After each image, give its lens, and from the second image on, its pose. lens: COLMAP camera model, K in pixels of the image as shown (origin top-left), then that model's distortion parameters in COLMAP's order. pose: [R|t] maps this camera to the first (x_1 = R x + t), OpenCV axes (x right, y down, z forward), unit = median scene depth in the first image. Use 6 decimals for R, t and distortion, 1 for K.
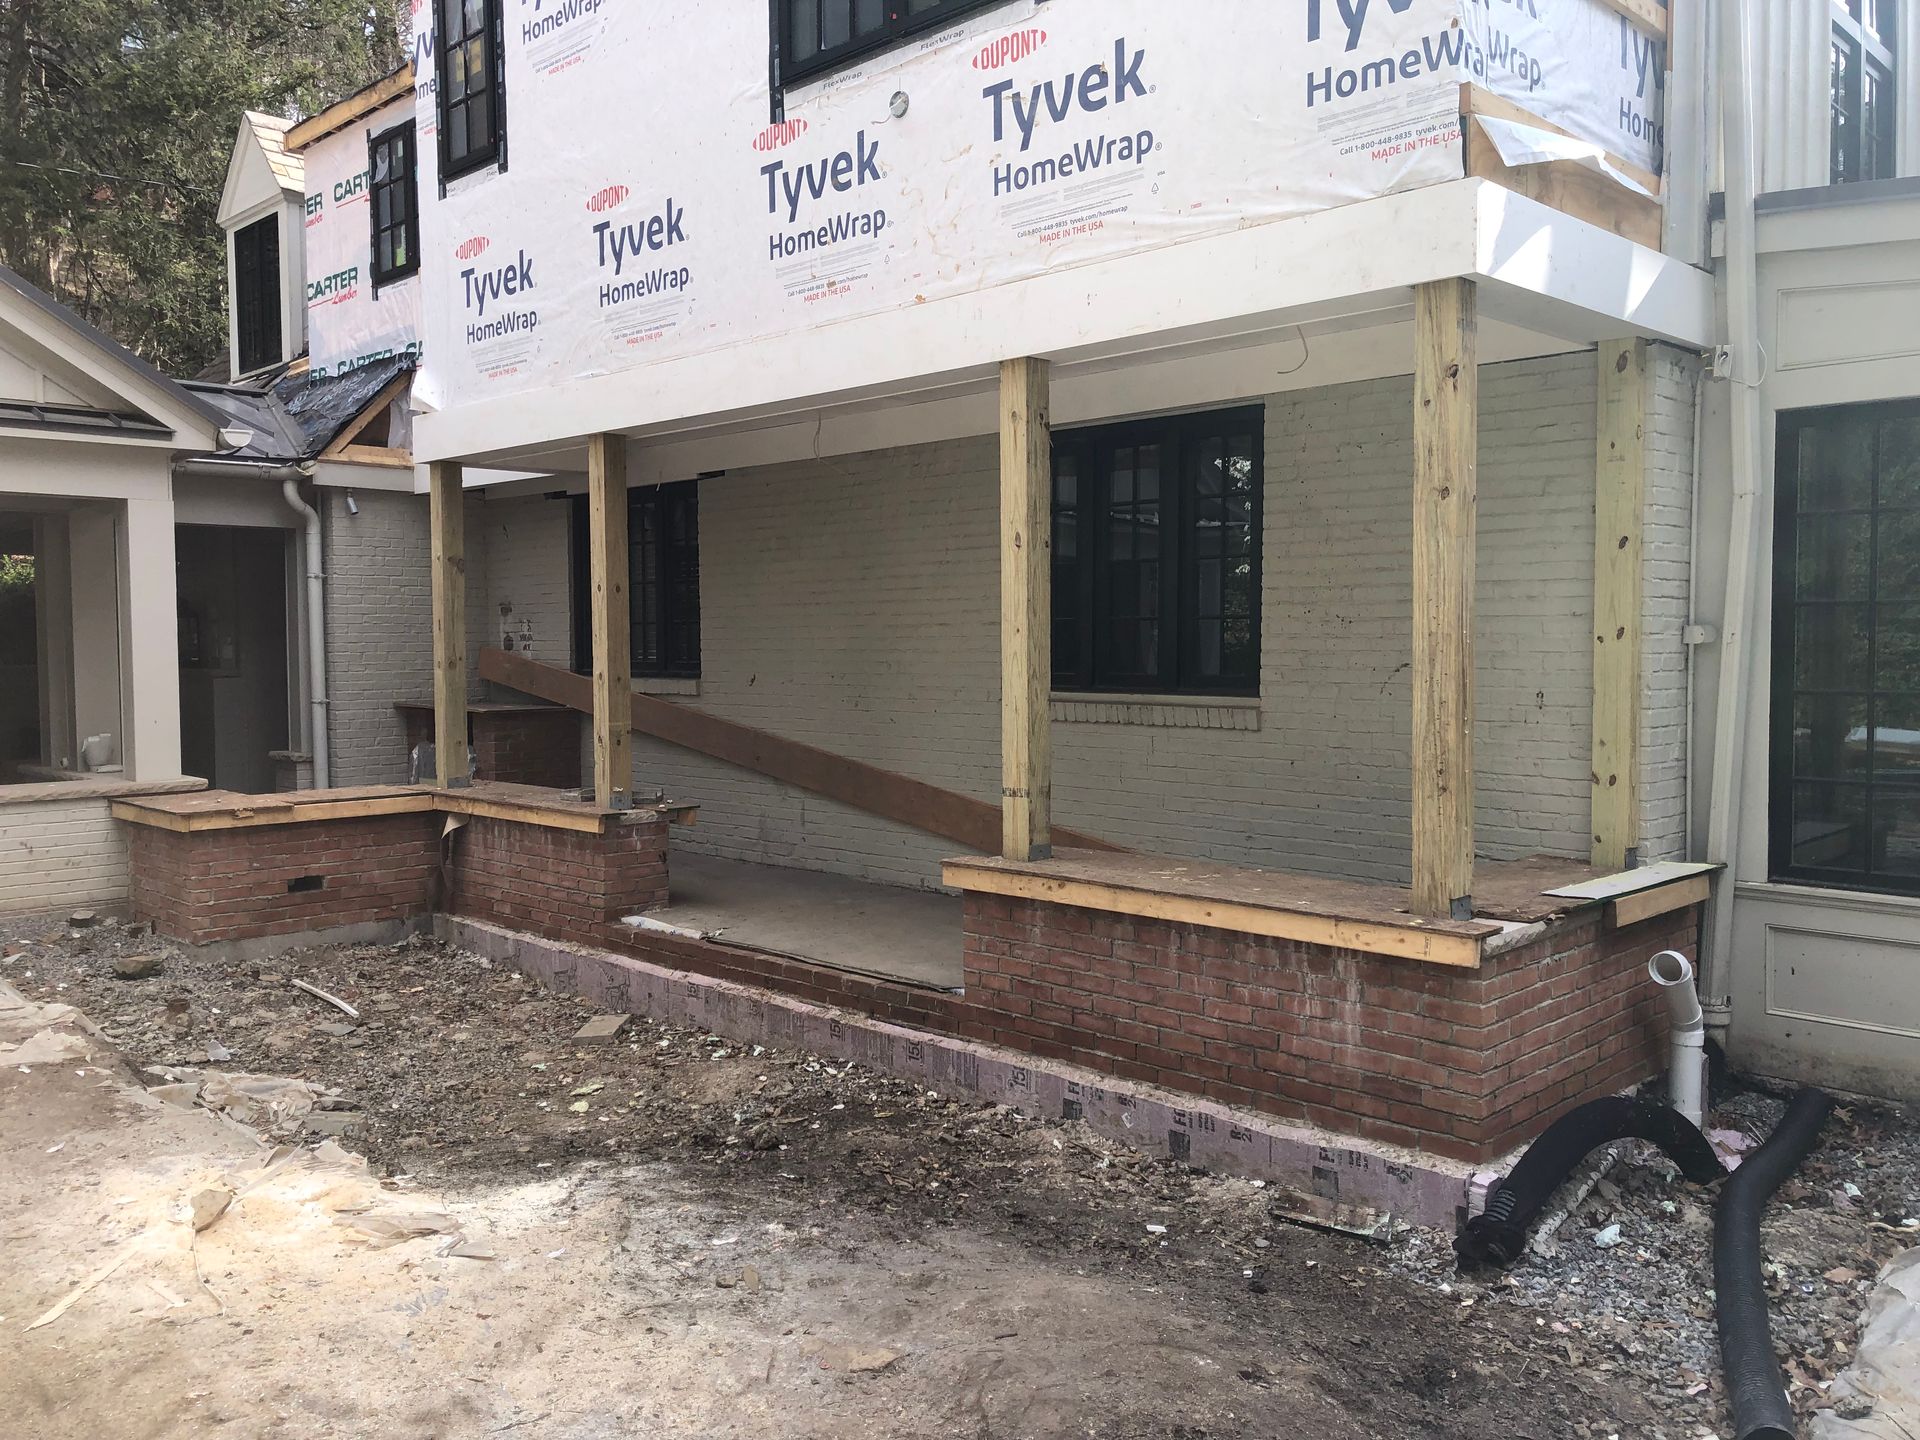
lens RADIAL K [[1538.7, 0, 961.2], [0, 1538.7, 694.3], [0, 0, 1]] dist [0.037551, -0.016855]
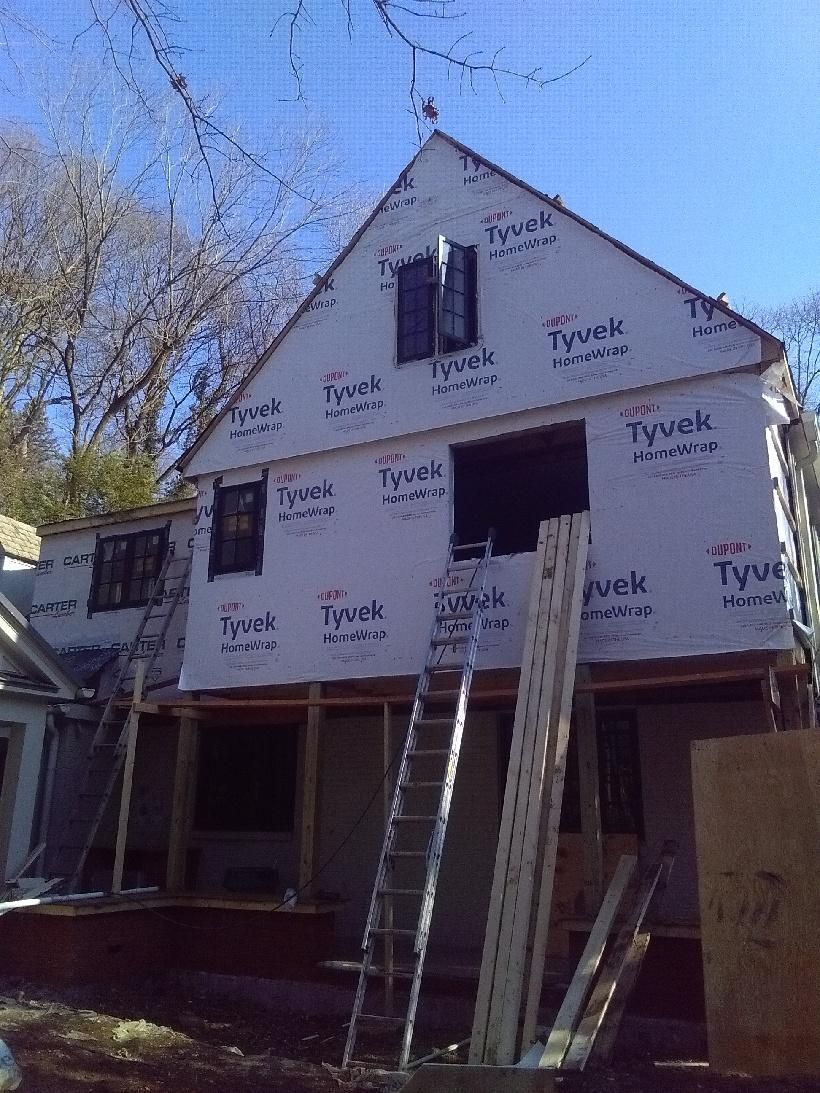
lens RADIAL K [[892.5, 0, 410.5], [0, 892.5, 539.4], [0, 0, 1]] dist [0.031844, -0.004722]
pose [[0.956301, 0.106408, 0.272334, -0.538649], [-0.008868, 0.941553, -0.336749, 0.030792], [-0.292249, 0.319619, 0.901351, -0.213913]]
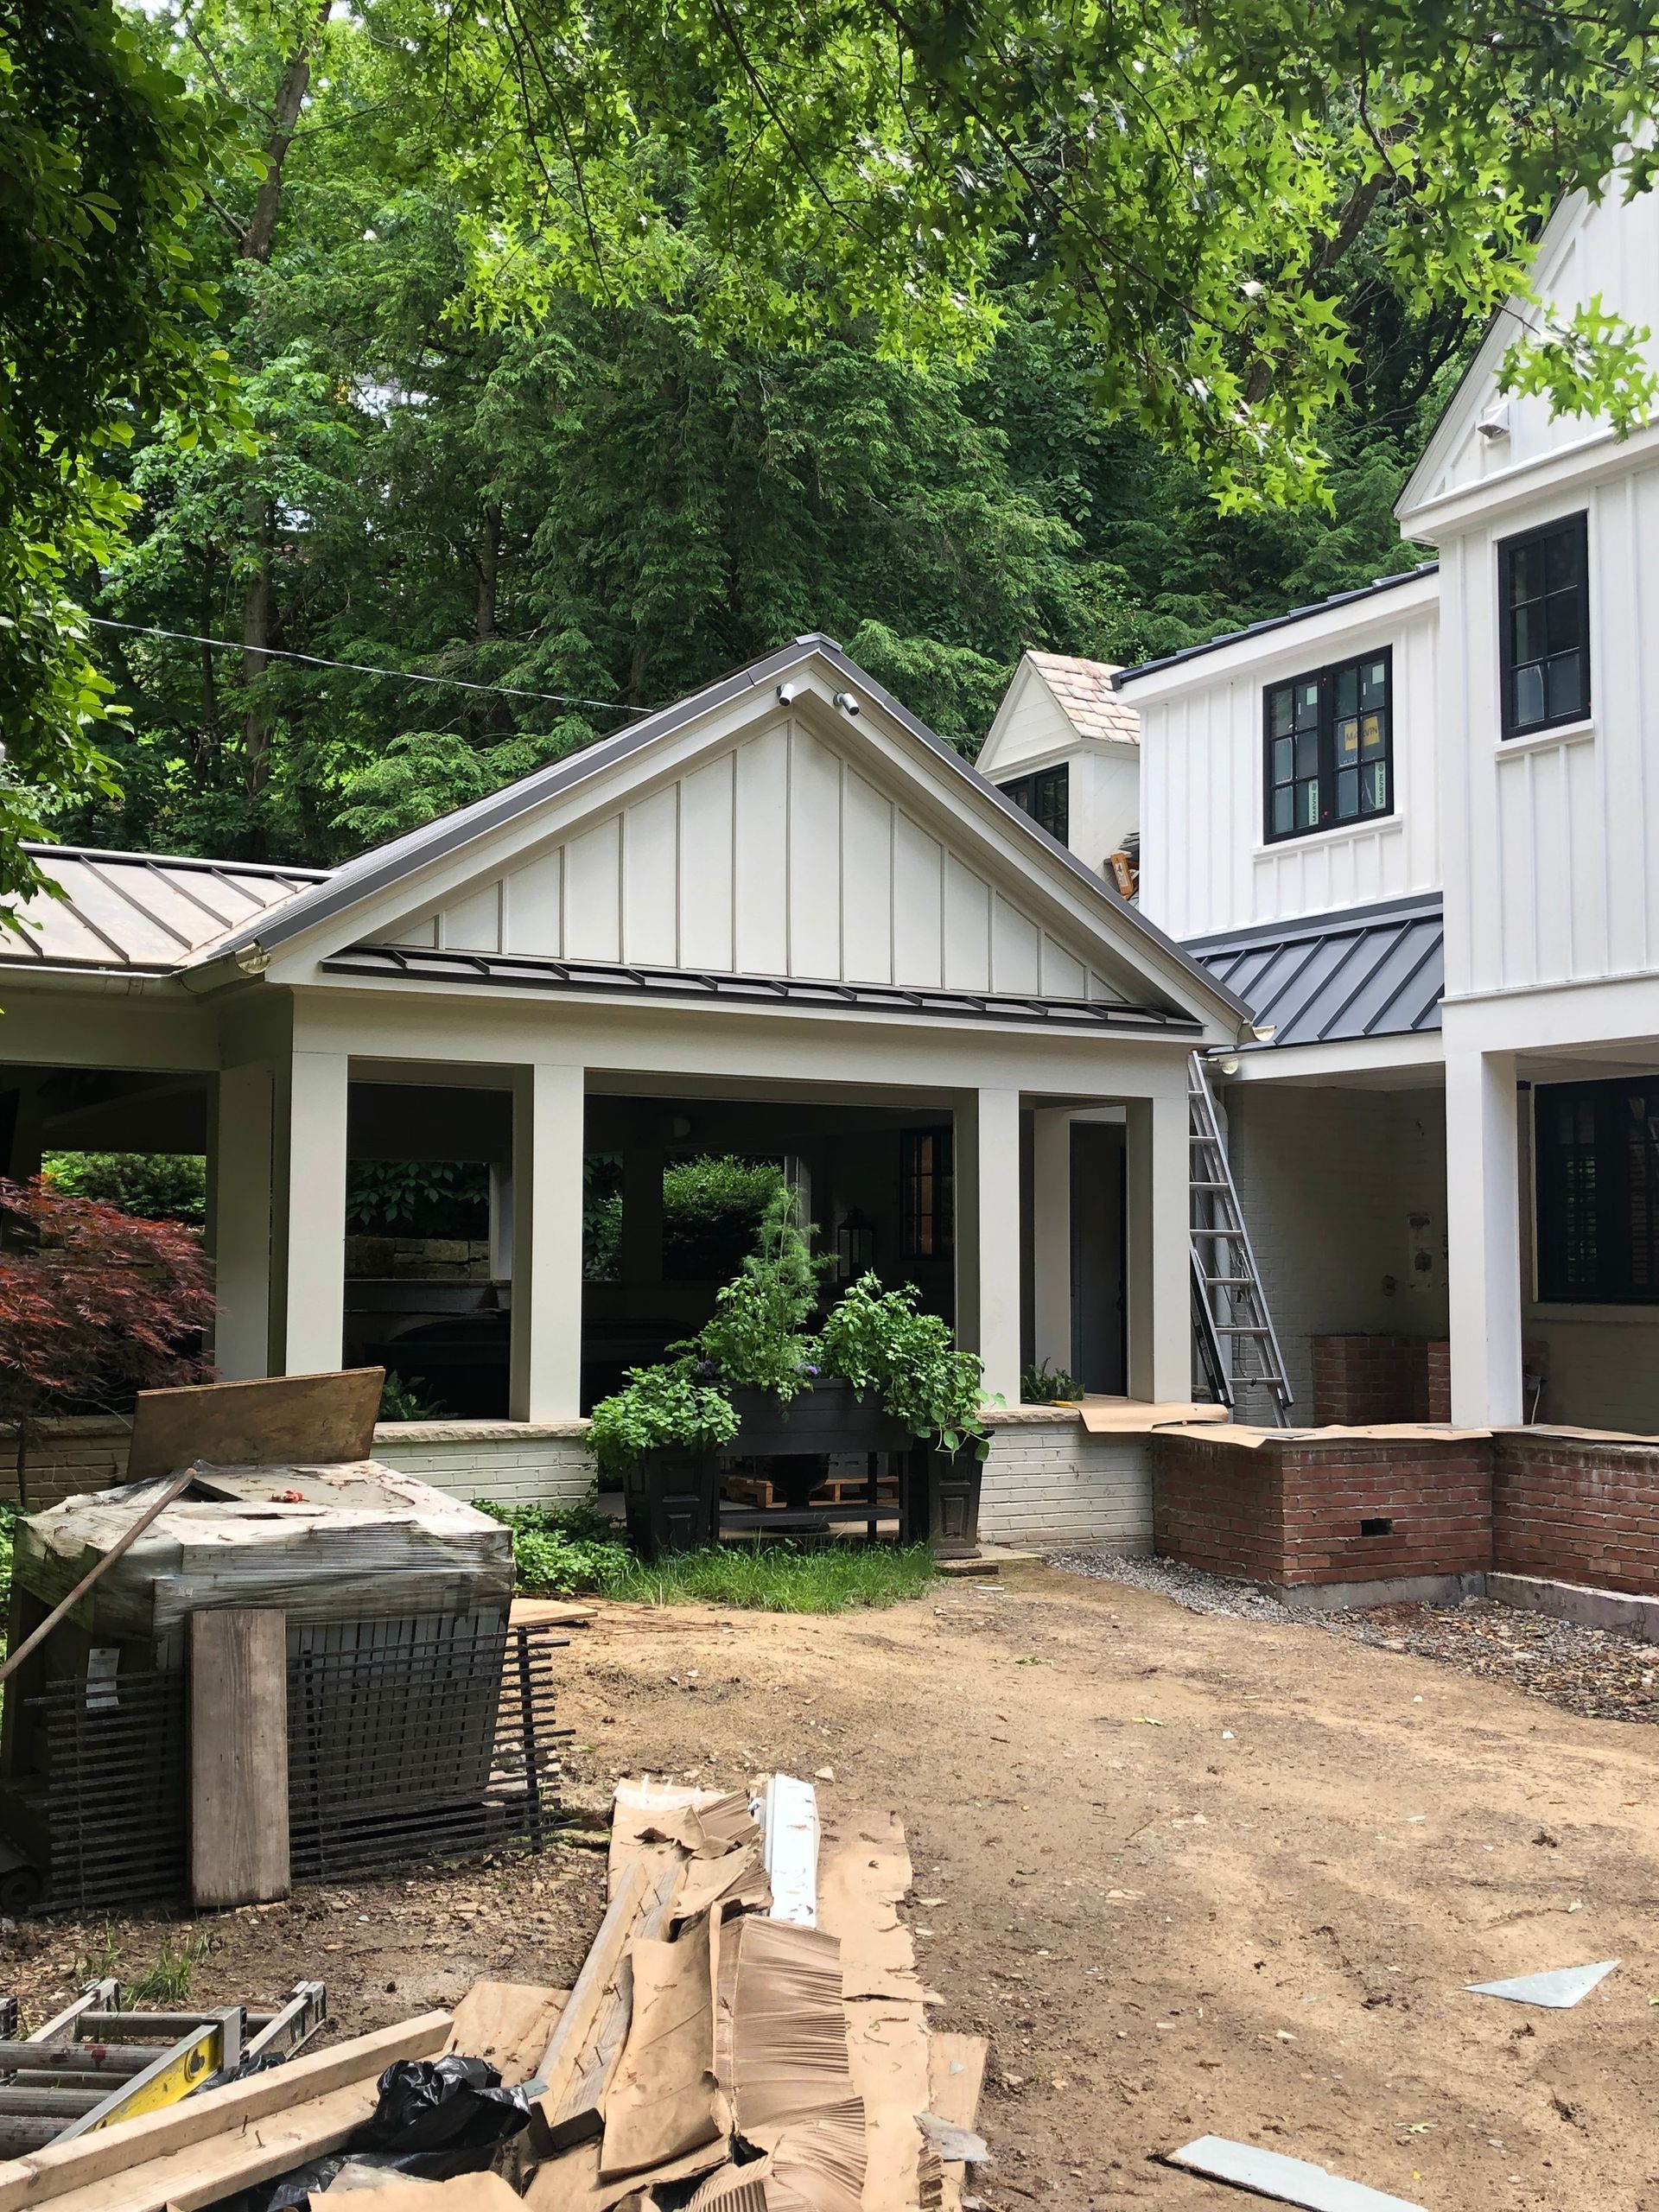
lens RADIAL K [[2236.6, 0, 830.4], [0, 2236.6, 1094.9], [0, 0, 1]] dist [0.011219, -0.007611]
pose [[0.962219, -0.005702, -0.272217, -0.466288], [-0.024919, 0.993740, -0.108900, 0.028846], [0.271134, 0.111569, 0.956054, -0.432311]]
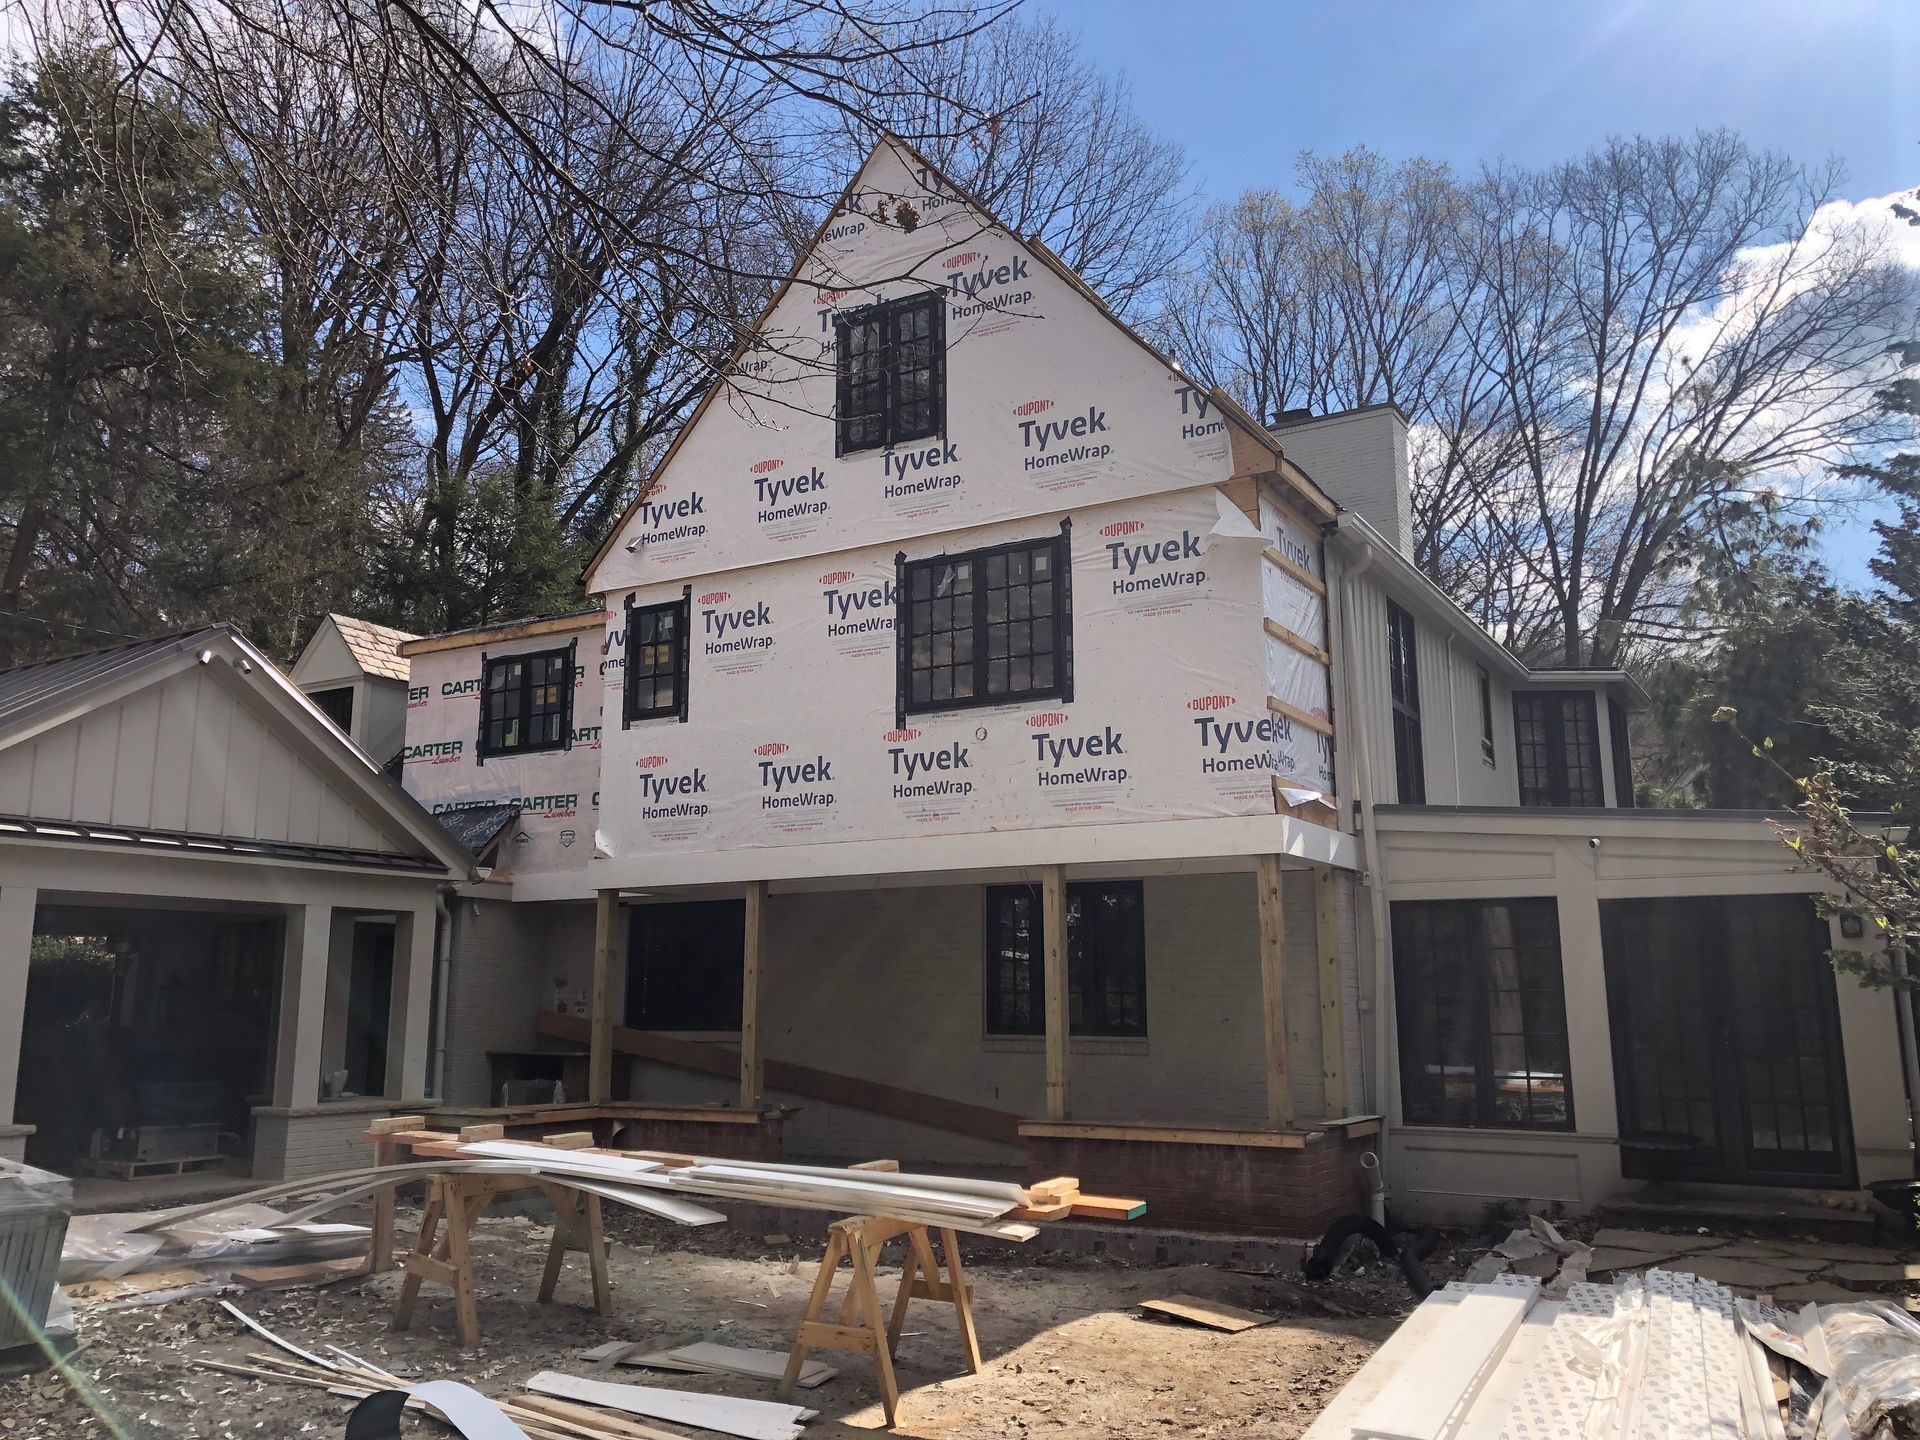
lens RADIAL K [[1533.5, 0, 930.0], [0, 1533.5, 686.8], [0, 0, 1]] dist [0.055266, -0.048202]
pose [[0.972704, 0.052278, 0.226083, -0.515190], [0.003686, 0.970688, -0.240314, 0.037920], [-0.232019, 0.234587, 0.944000, -0.819451]]
